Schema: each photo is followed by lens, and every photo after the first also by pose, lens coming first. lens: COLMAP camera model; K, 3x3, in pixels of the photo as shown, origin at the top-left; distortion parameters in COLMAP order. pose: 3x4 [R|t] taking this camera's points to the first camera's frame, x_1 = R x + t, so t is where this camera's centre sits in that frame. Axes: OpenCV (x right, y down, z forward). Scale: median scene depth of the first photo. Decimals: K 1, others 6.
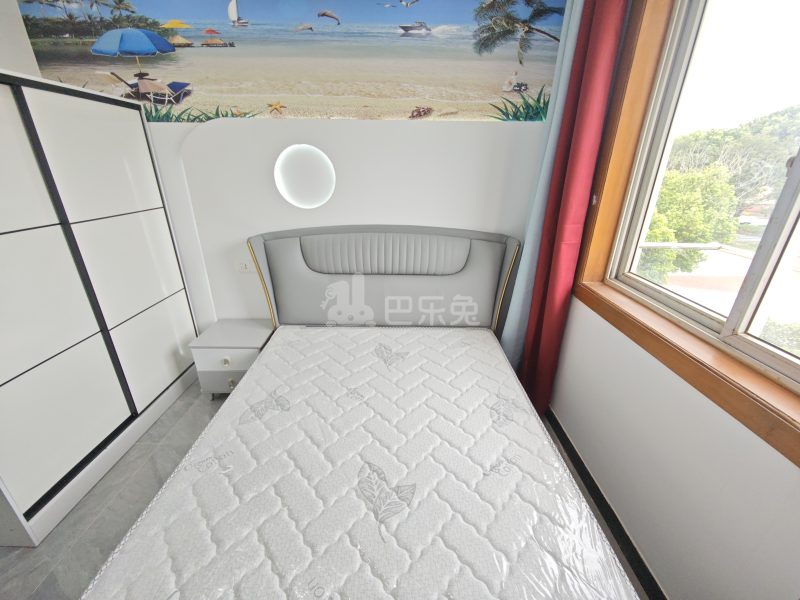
lens RADIAL K [[330.3, 0, 400.4], [0, 330.3, 299.7], [0, 0, 1]] dist [0.001706, 0.000084]
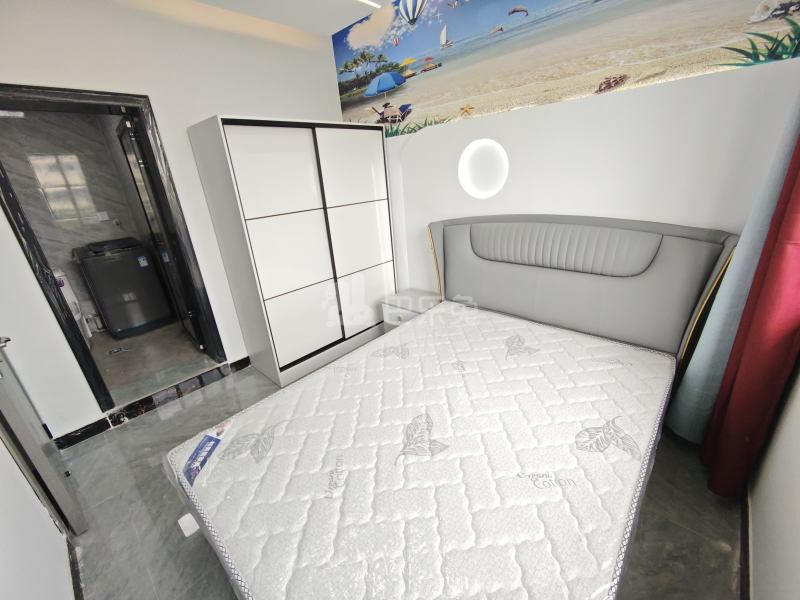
lens RADIAL K [[330.3, 0, 401.6], [0, 330.3, 299.2], [0, 0, 1]] dist [0.001706, 0.000084]
pose [[0.736996, 0.182346, -0.650835, 0.328121], [-0.178007, 0.981291, 0.073359, 0.019226], [0.652036, 0.061788, 0.755666, 0.028816]]
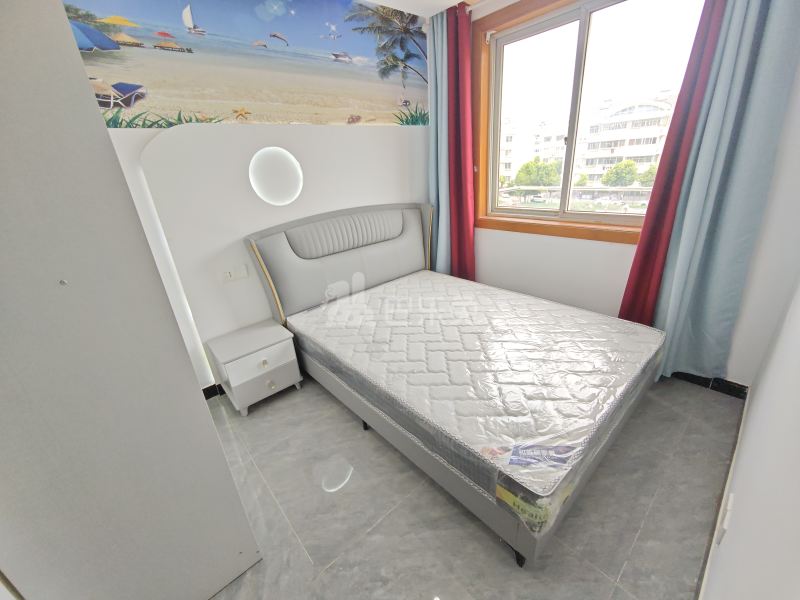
lens RADIAL K [[330.3, 0, 397.7], [0, 330.3, 301.9], [0, 0, 1]] dist [0.001706, 0.000084]
pose [[0.746773, -0.316370, 0.585013, -0.825543], [0.325064, 0.941014, 0.093946, 0.054405], [-0.580227, 0.120010, 0.805564, -0.079128]]
